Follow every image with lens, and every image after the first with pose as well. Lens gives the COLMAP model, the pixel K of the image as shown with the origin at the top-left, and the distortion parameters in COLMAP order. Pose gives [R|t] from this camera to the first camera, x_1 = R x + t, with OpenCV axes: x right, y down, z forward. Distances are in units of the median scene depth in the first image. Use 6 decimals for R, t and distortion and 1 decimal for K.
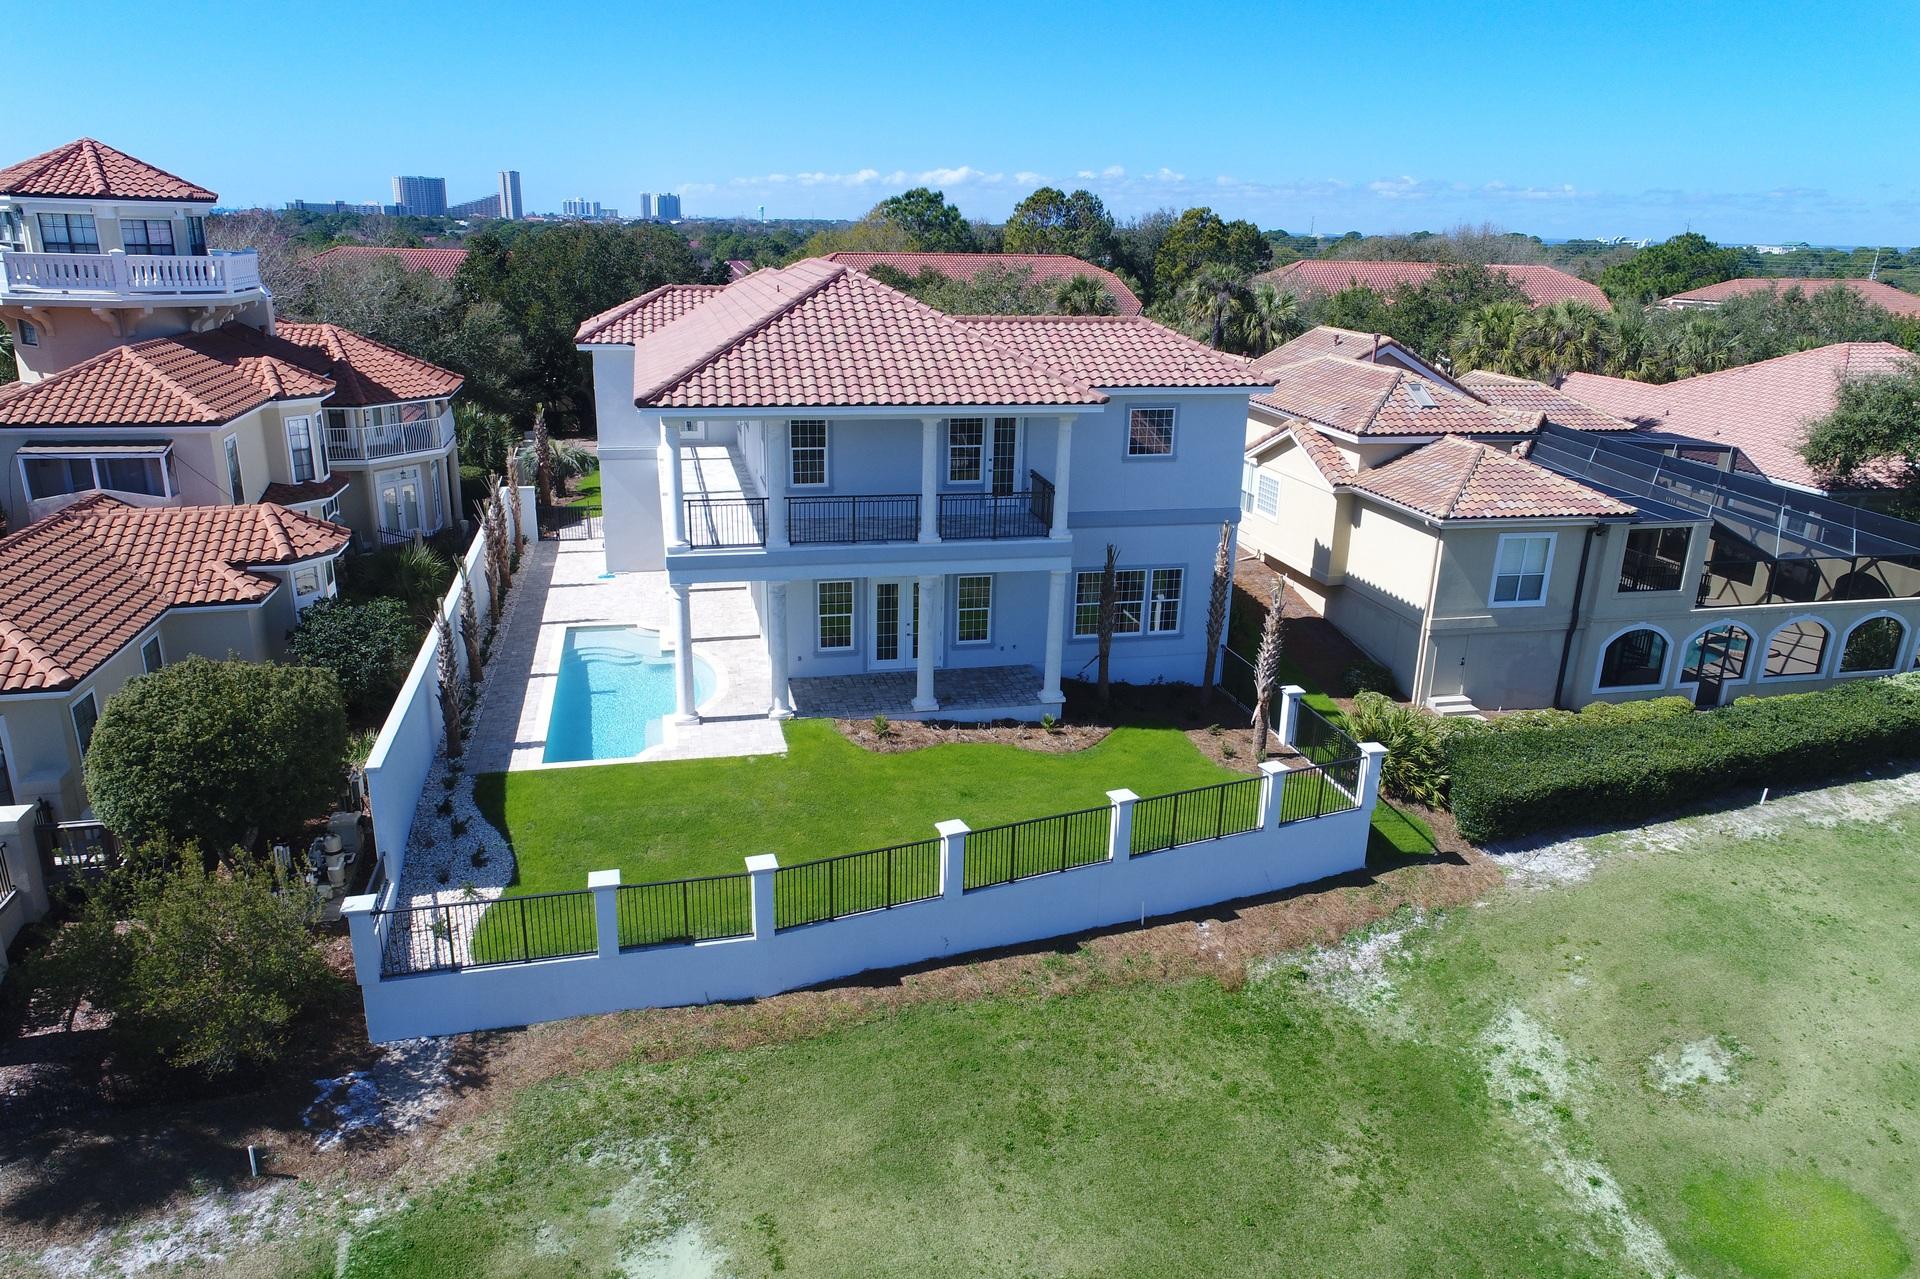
lens RADIAL K [[1296.5, 0, 960.0], [0, 1296.5, 639.5], [0, 0, 1]] dist [-0.004149, -0.000666]
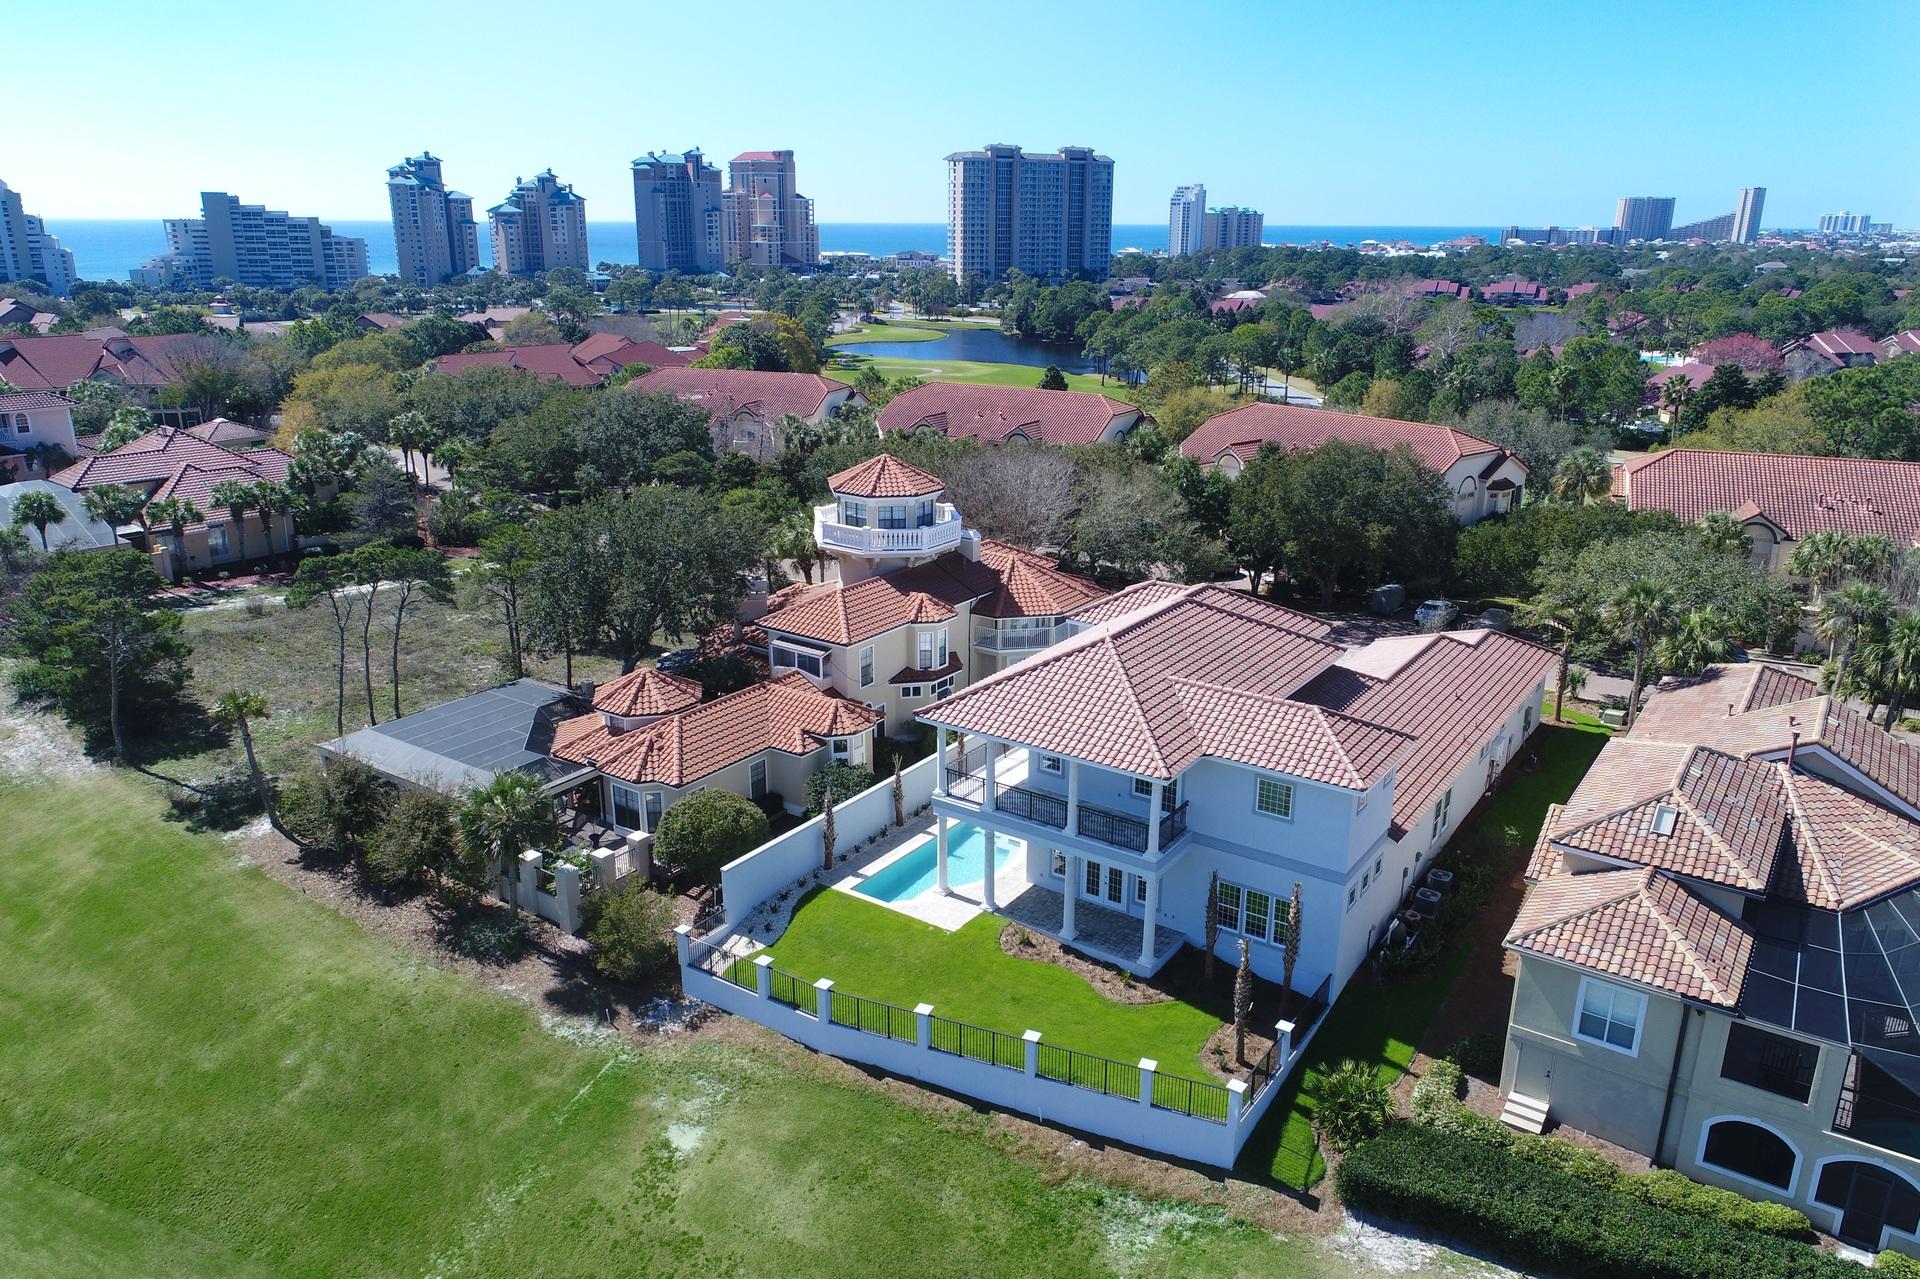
lens RADIAL K [[1330.1, 0, 960.0], [0, 1330.1, 639.5], [0, 0, 1]] dist [-0.000034, 0.001828]
pose [[0.665837, 0.205348, -0.717282, 0.926780], [-0.218397, 0.972912, 0.075799, -0.372075], [0.713417, 0.106183, 0.692648, -0.197405]]
